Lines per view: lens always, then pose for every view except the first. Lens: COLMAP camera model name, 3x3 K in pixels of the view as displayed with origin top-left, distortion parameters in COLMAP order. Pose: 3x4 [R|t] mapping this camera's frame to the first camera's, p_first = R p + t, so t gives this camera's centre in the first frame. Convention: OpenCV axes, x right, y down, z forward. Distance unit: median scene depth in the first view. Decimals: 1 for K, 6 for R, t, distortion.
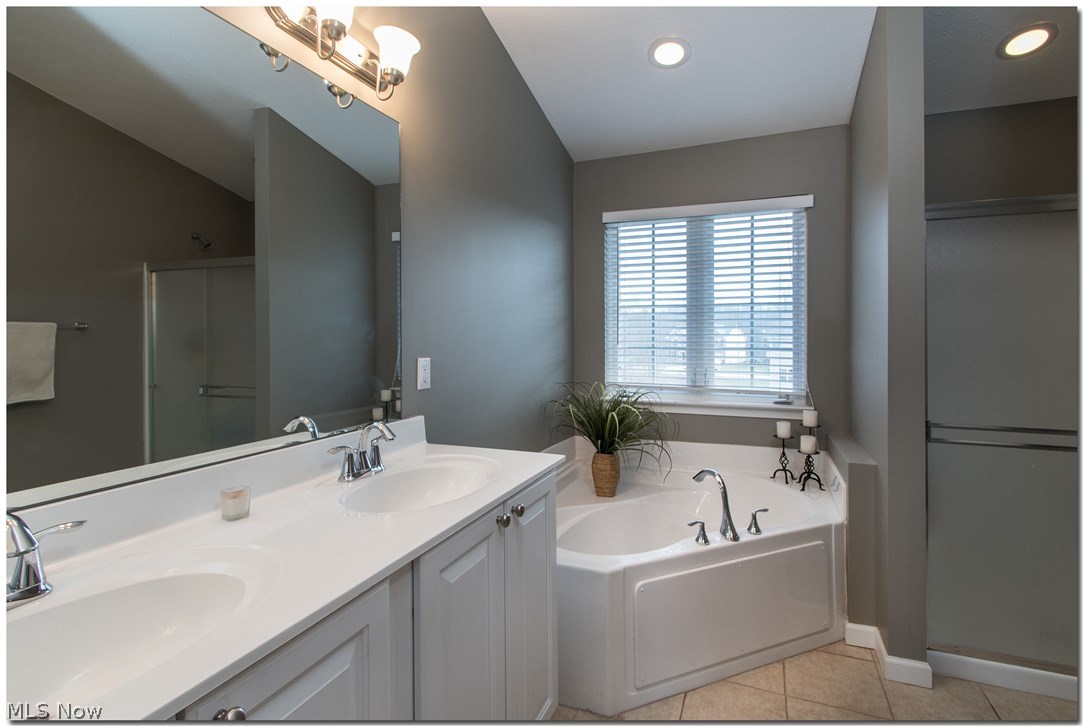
lens RADIAL K [[543.2, 0, 540.8], [0, 543.2, 336.5], [0, 0, 1]] dist [0.004317, 0.000619]
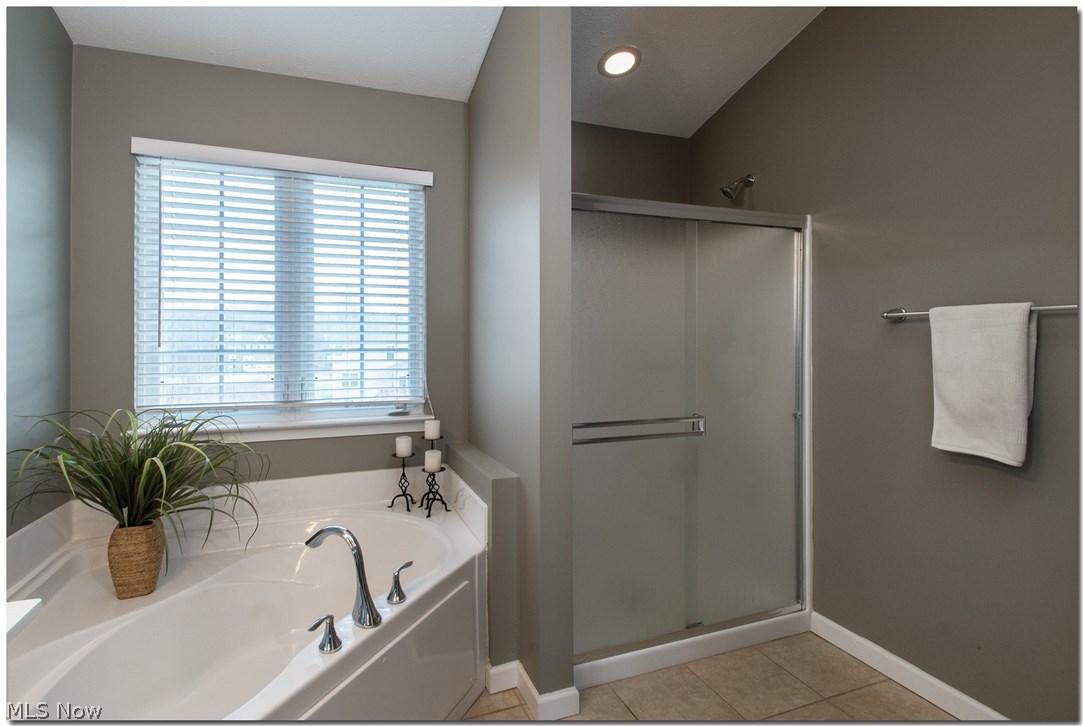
lens RADIAL K [[543.2, 0, 540.8], [0, 543.2, 336.5], [0, 0, 1]] dist [0.004317, 0.000619]
pose [[0.717792, 0.004628, 0.696242, 0.018124], [0.003111, 0.999947, -0.009854, 0.012167], [-0.696250, 0.009239, 0.717740, 0.248889]]
